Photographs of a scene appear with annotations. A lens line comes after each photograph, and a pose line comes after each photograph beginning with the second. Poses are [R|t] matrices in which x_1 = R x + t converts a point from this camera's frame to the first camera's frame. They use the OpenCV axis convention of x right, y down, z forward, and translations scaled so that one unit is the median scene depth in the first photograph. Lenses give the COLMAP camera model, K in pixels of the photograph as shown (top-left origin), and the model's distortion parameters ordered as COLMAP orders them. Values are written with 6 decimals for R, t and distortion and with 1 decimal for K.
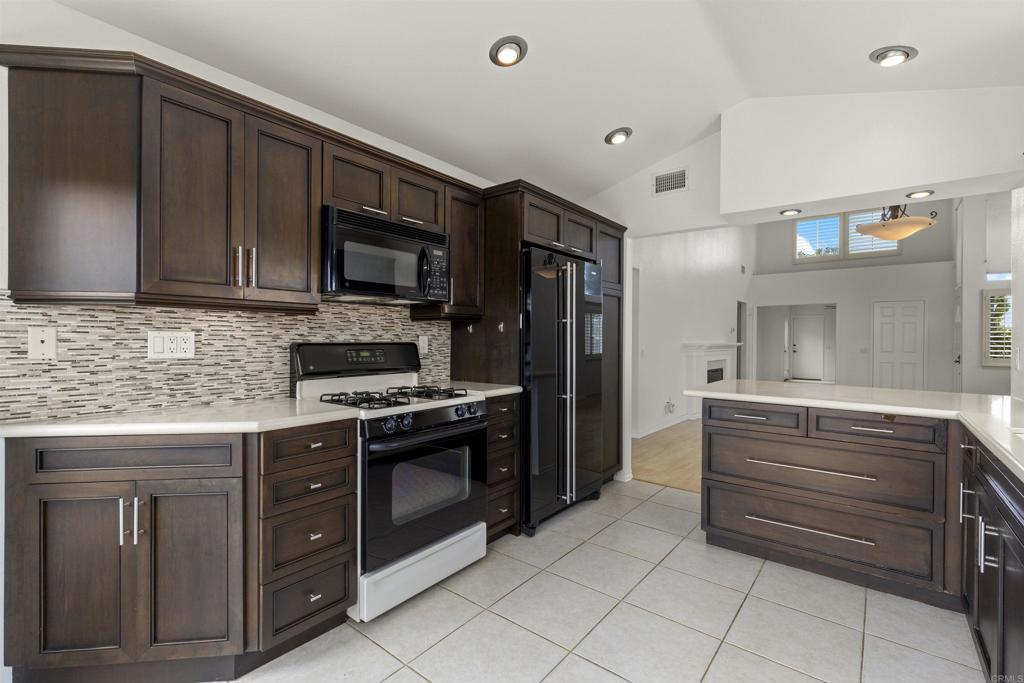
lens RADIAL K [[458.3, 0, 553.3], [0, 458.3, 343.1], [0, 0, 1]] dist [0.003425, 0.000365]
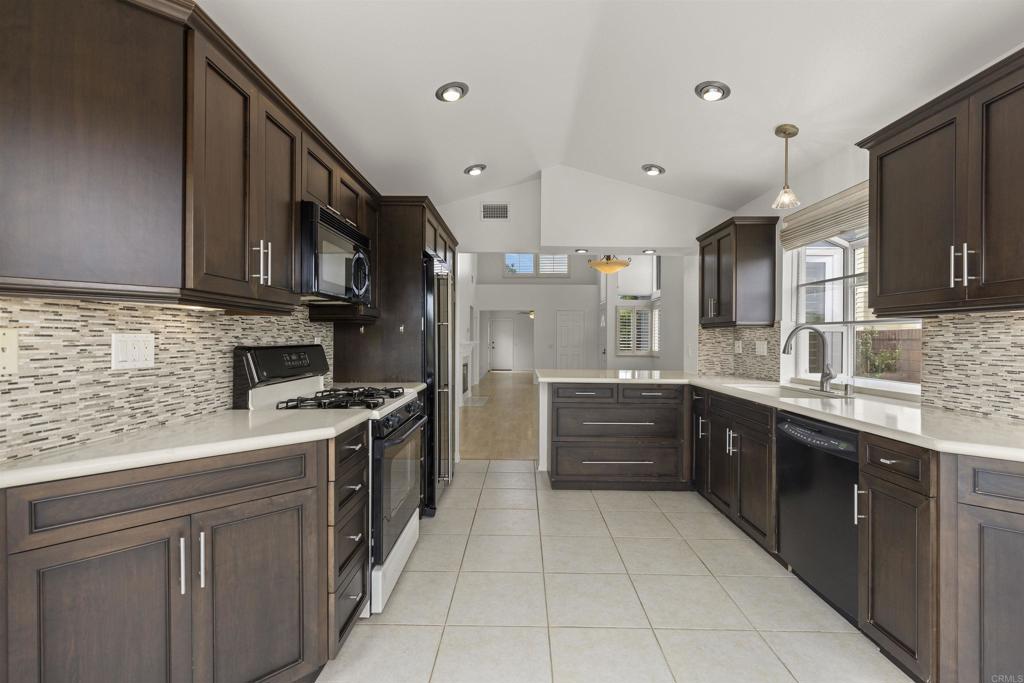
lens RADIAL K [[458.3, 0, 518.5], [0, 458.3, 341.2], [0, 0, 1]] dist [0.003425, 0.000365]
pose [[0.789891, -0.006803, 0.613210, -0.750677], [0.006017, 0.999976, 0.003343, -0.011036], [-0.613218, 0.001049, 0.789913, -0.017654]]
